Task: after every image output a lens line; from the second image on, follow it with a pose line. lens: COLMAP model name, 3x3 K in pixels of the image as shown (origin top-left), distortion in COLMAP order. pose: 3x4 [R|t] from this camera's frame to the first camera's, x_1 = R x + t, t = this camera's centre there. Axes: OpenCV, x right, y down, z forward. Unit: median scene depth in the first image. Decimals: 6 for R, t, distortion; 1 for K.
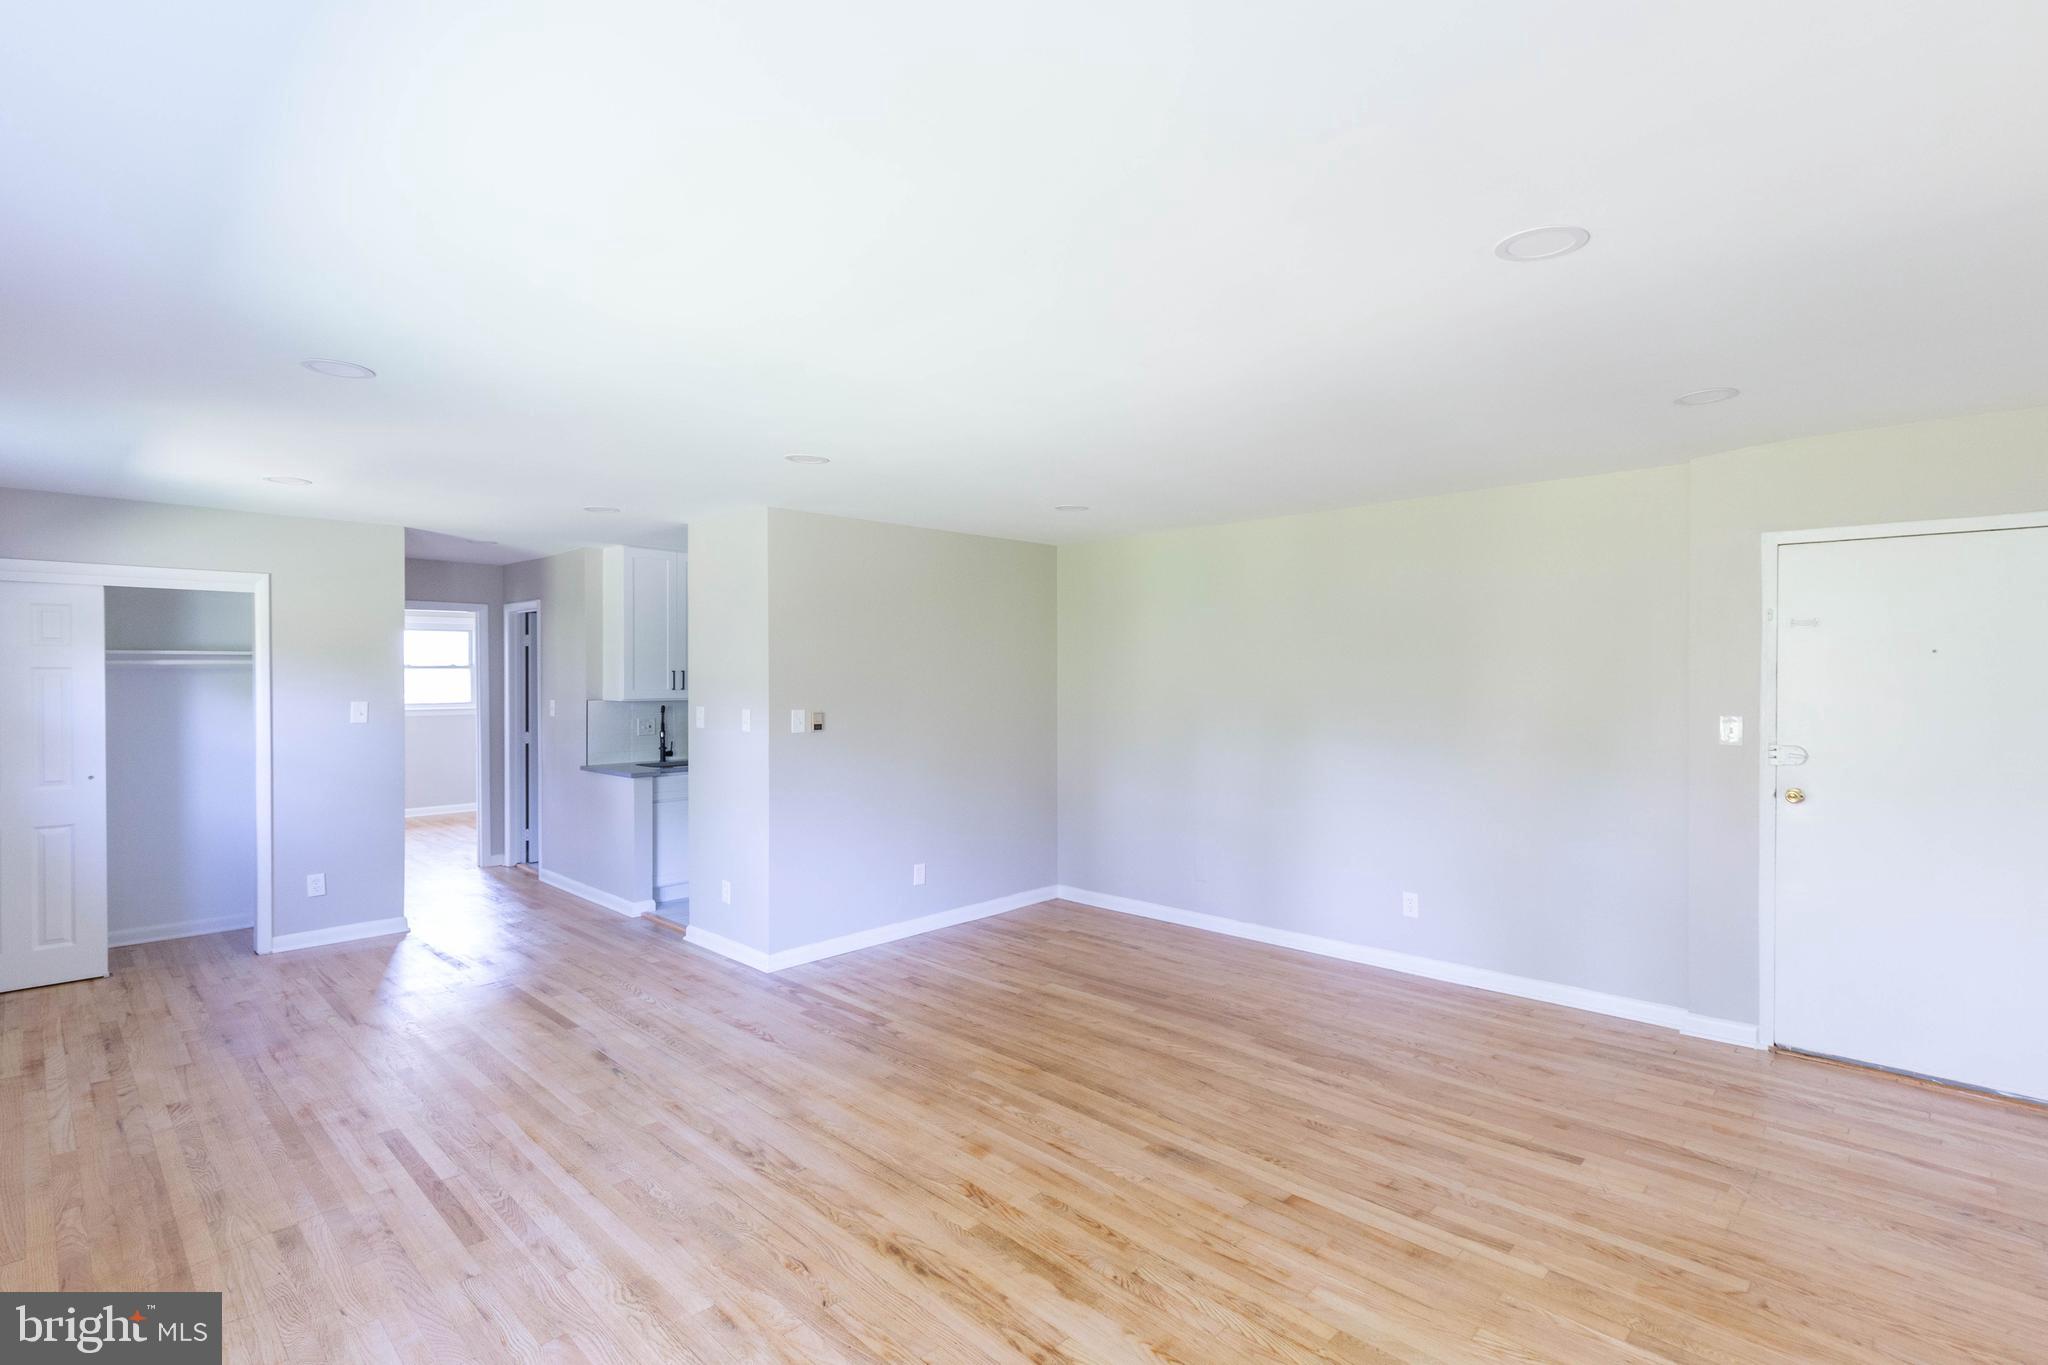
lens RADIAL K [[942.7, 0, 1037.3], [0, 942.7, 694.4], [0, 0, 1]] dist [0.005413, -0.000880]
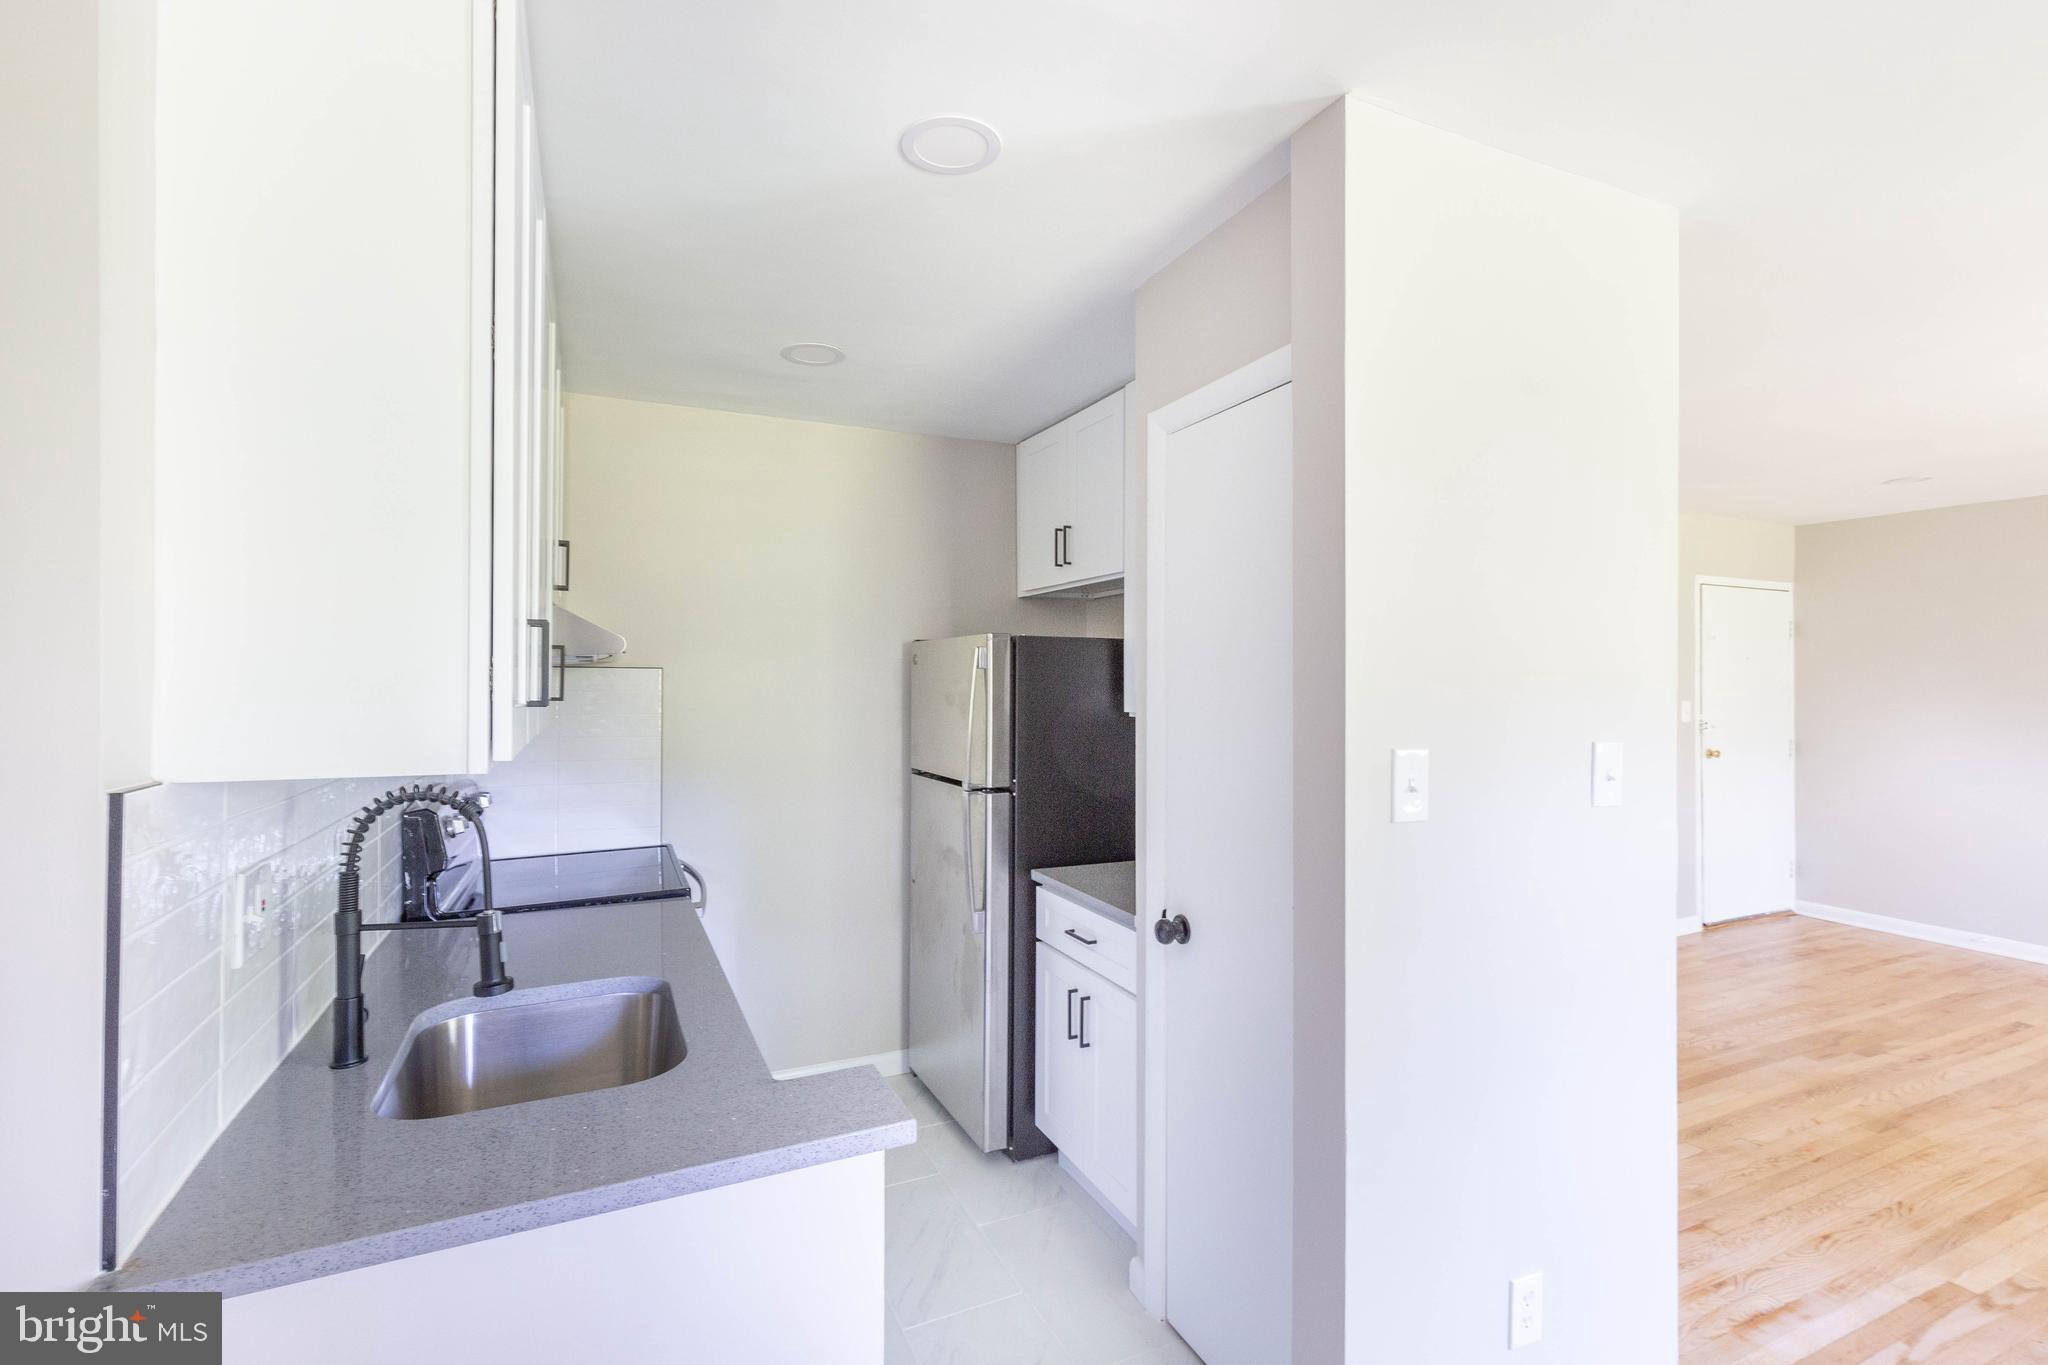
lens RADIAL K [[942.7, 0, 1042.9], [0, 942.7, 676.3], [0, 0, 1]] dist [0.005413, -0.000880]
pose [[0.361830, 0.001808, 0.932243, -0.879226], [0.009265, 0.999942, -0.005535, -0.012031], [-0.932198, 0.010640, 0.361792, 1.310026]]
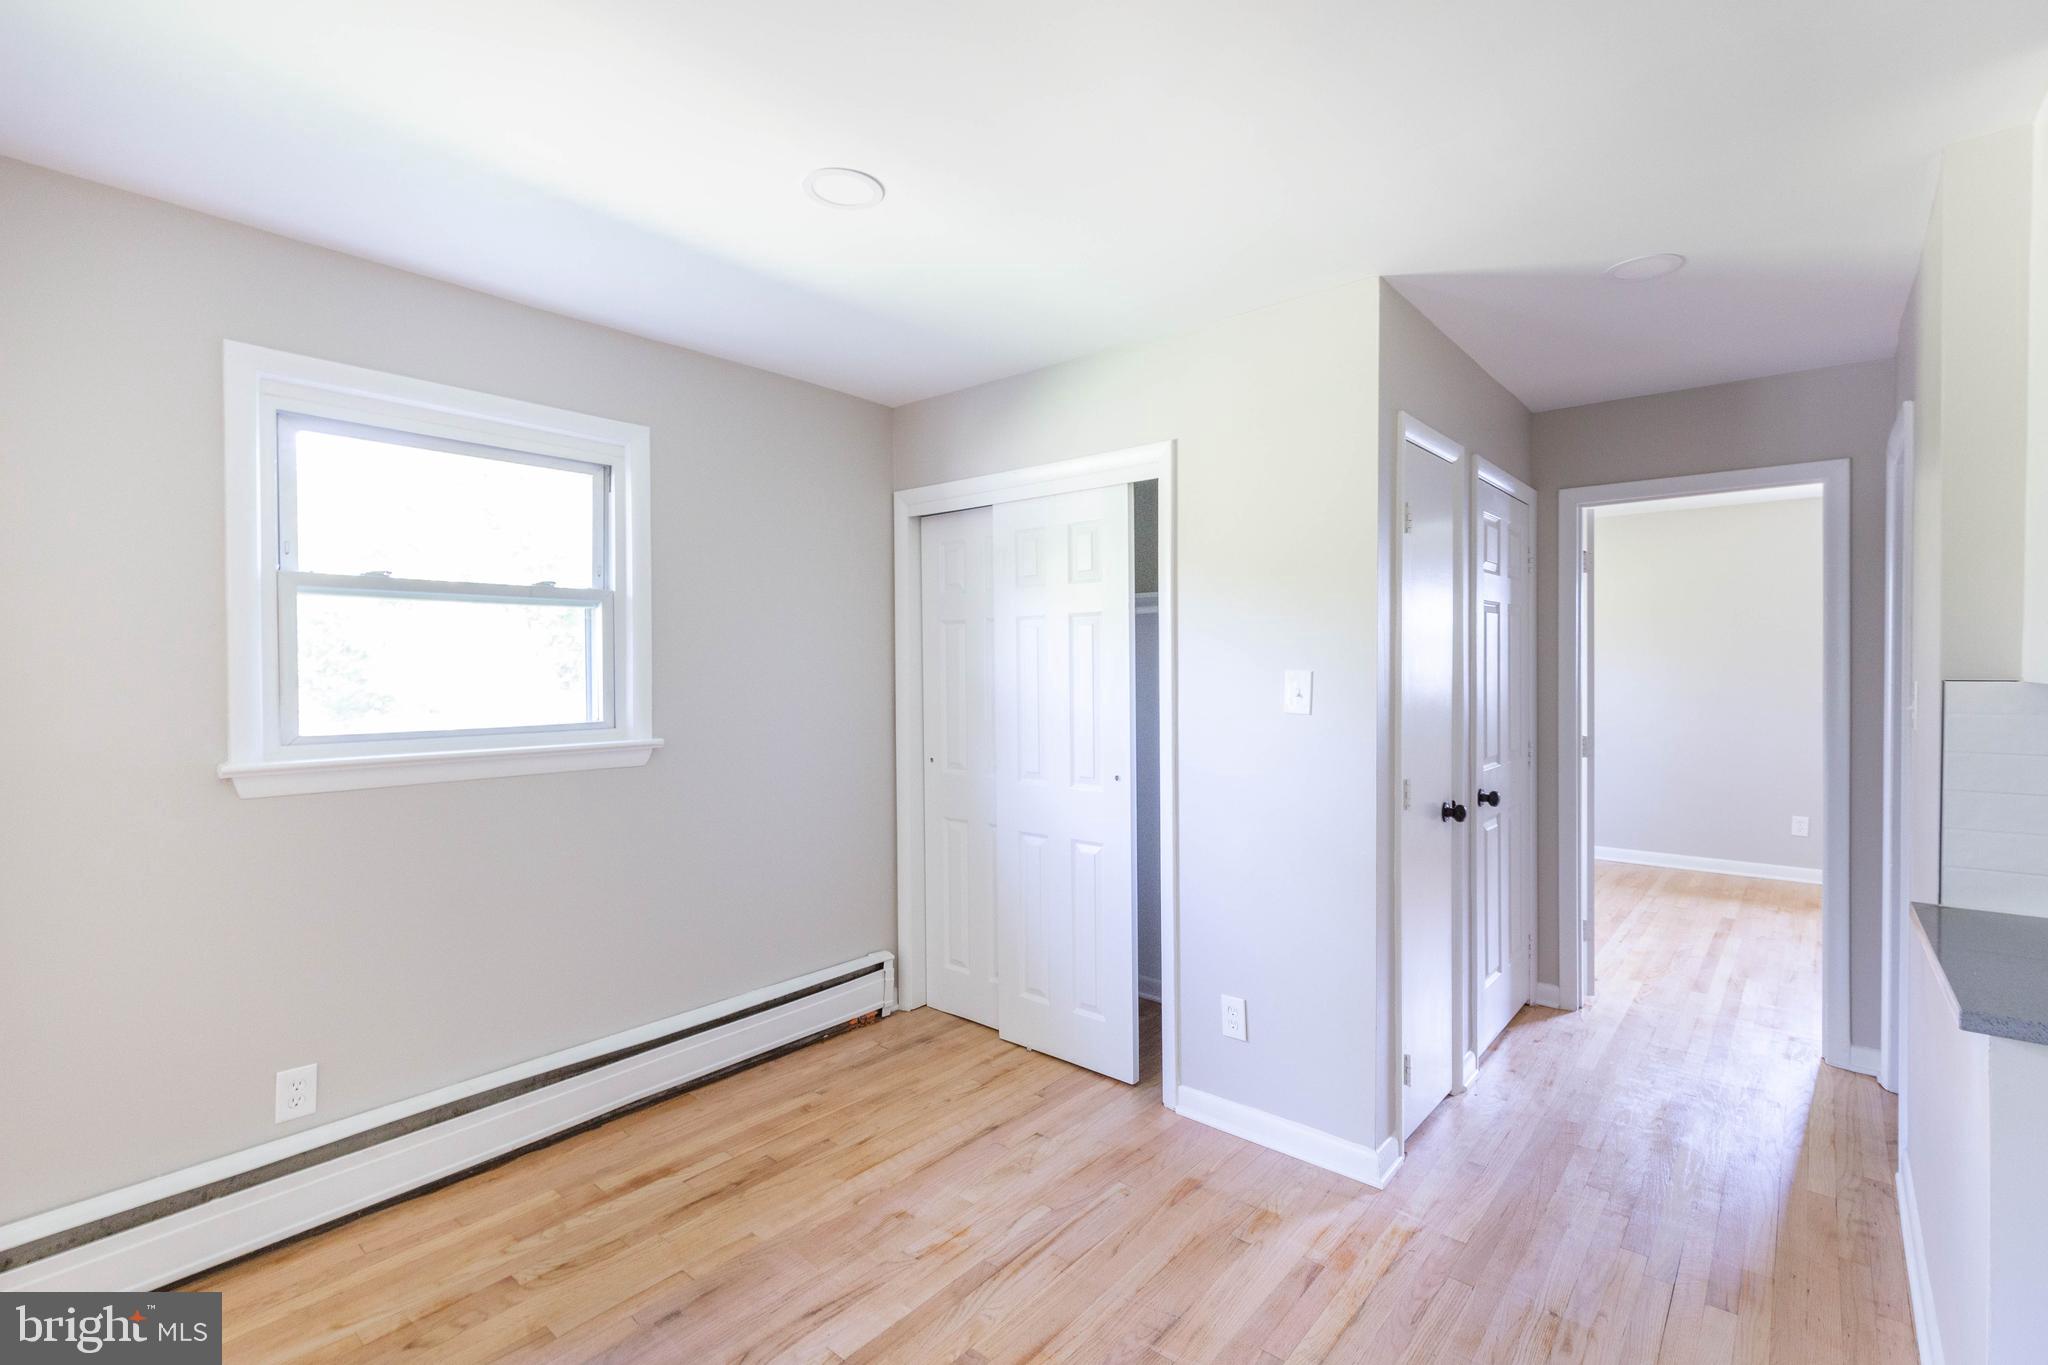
lens RADIAL K [[942.7, 0, 1023.5], [0, 942.7, 674.0], [0, 0, 1]] dist [0.005413, -0.000880]
pose [[0.058762, 0.011588, -0.998205, -0.323759], [-0.015598, 0.999821, 0.010688, 0.007957], [0.998150, 0.014942, 0.058932, 1.119490]]
